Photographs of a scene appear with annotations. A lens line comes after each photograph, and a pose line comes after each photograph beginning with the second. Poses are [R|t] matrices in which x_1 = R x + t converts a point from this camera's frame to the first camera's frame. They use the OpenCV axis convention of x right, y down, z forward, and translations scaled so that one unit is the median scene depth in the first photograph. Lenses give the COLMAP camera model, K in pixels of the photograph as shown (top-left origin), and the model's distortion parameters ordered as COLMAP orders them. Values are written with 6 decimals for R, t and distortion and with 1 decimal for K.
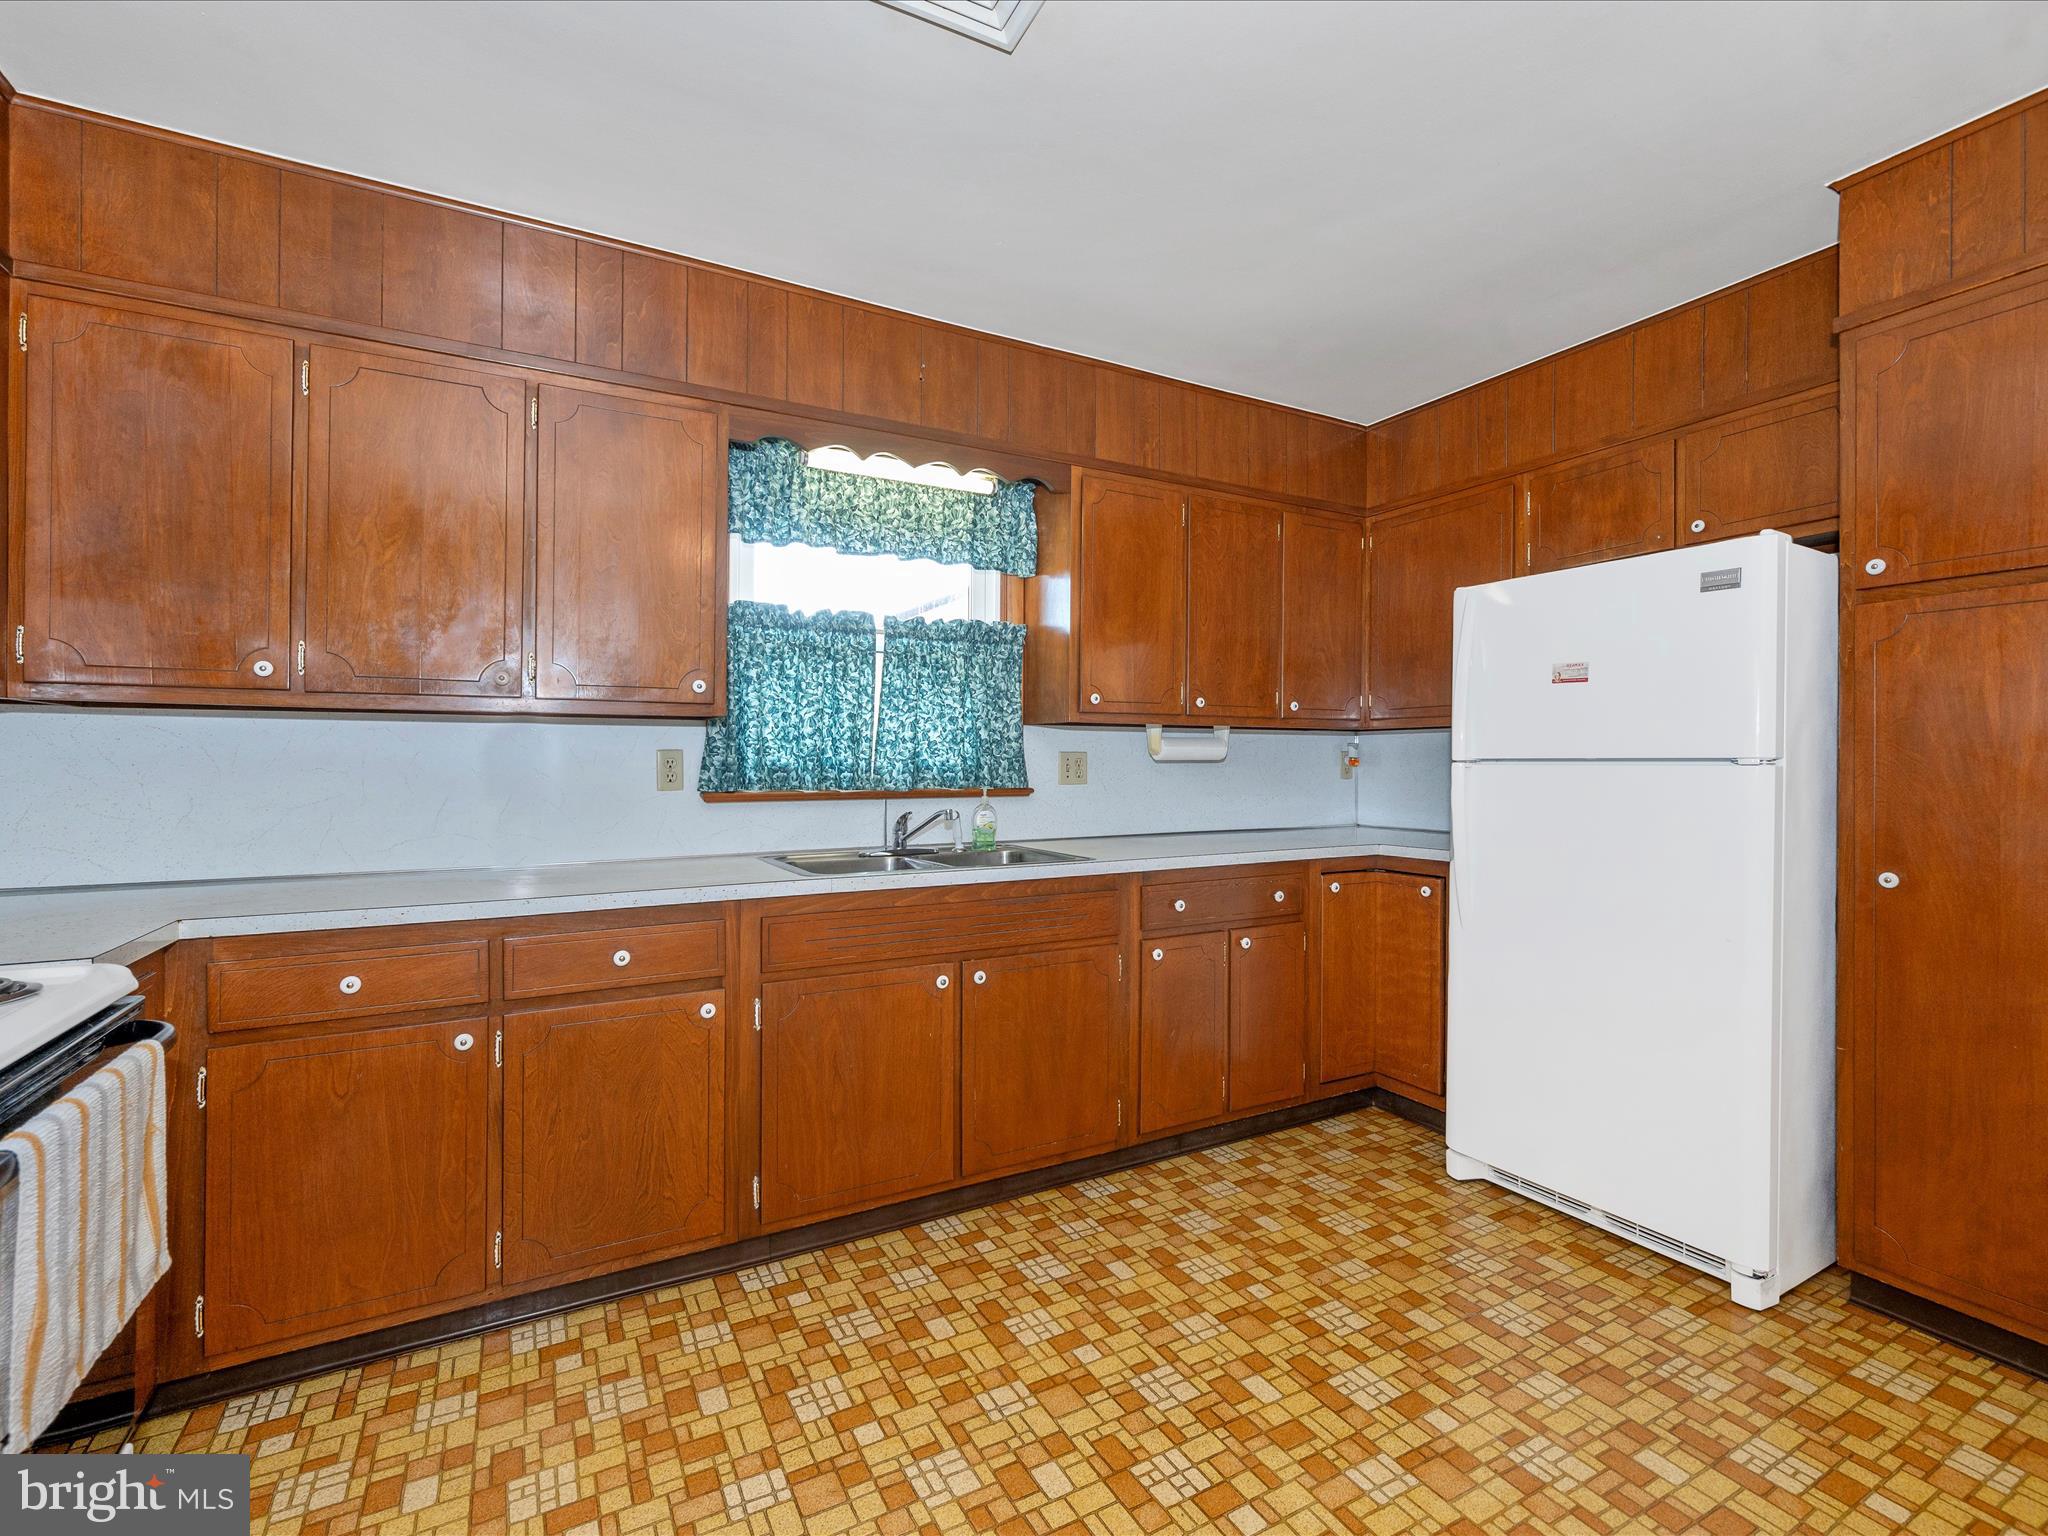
lens RADIAL K [[919.9, 0, 1007.2], [0, 919.9, 788.0], [0, 0, 1]] dist [0.001437, -0.002693]
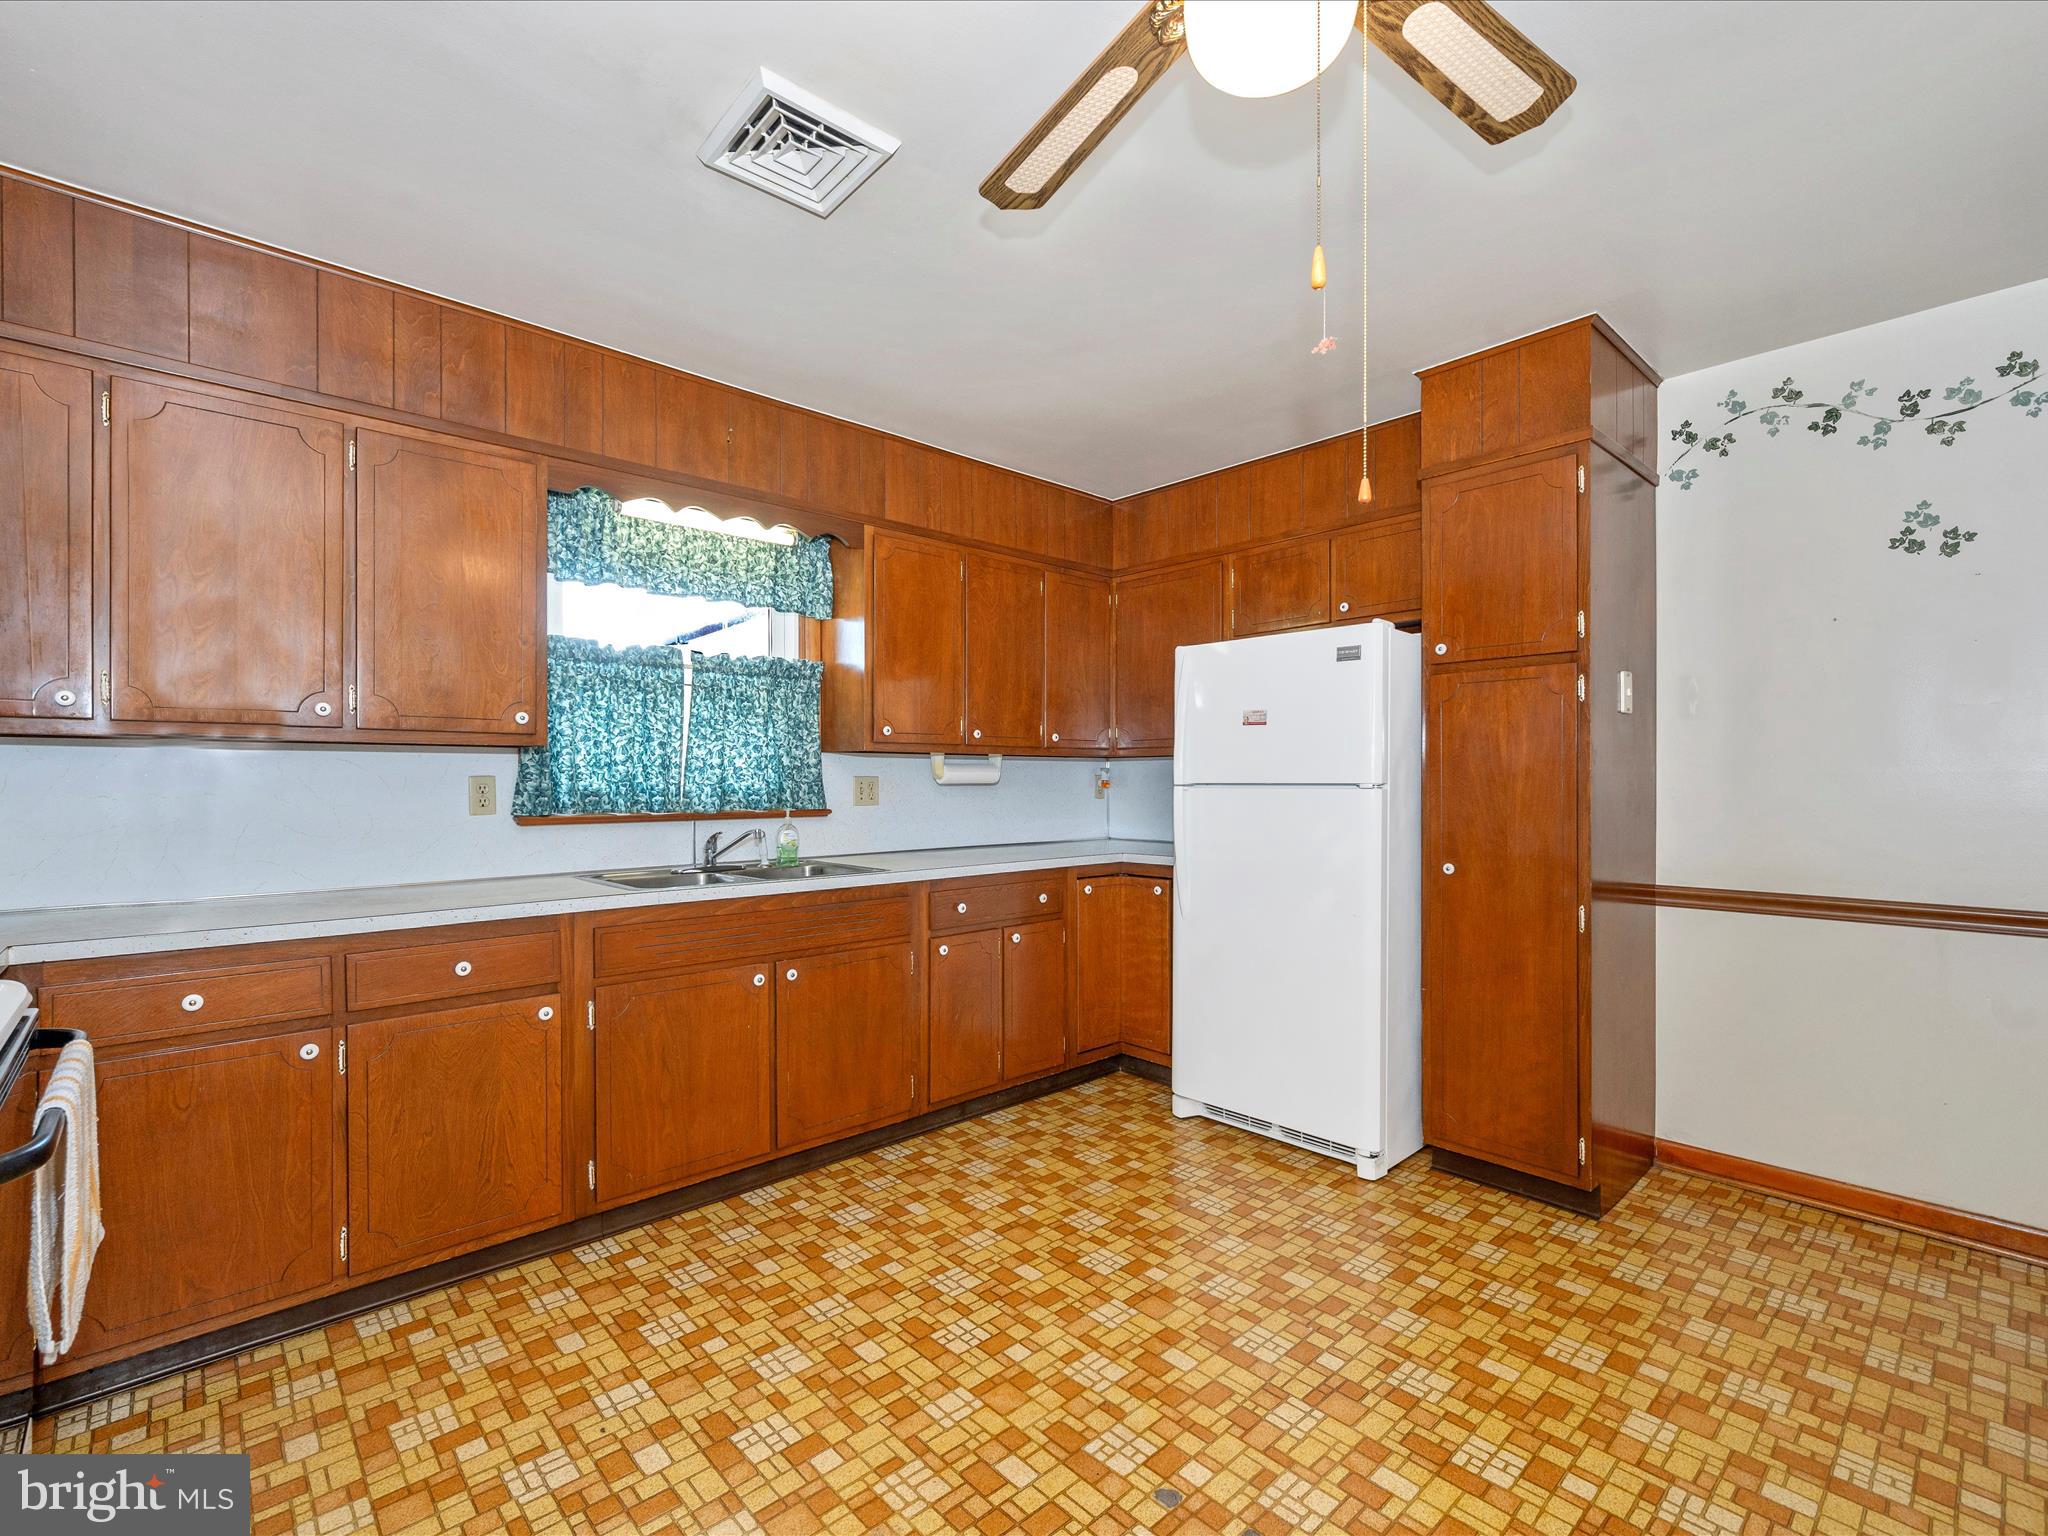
lens RADIAL K [[919.9, 0, 1011.5], [0, 919.9, 773.5], [0, 0, 1]] dist [0.001437, -0.002693]
pose [[0.969980, 0.000394, 0.243184, -0.044928], [0.008479, 0.999336, -0.035441, -0.002686], [-0.243037, 0.036439, 0.969332, -0.199182]]
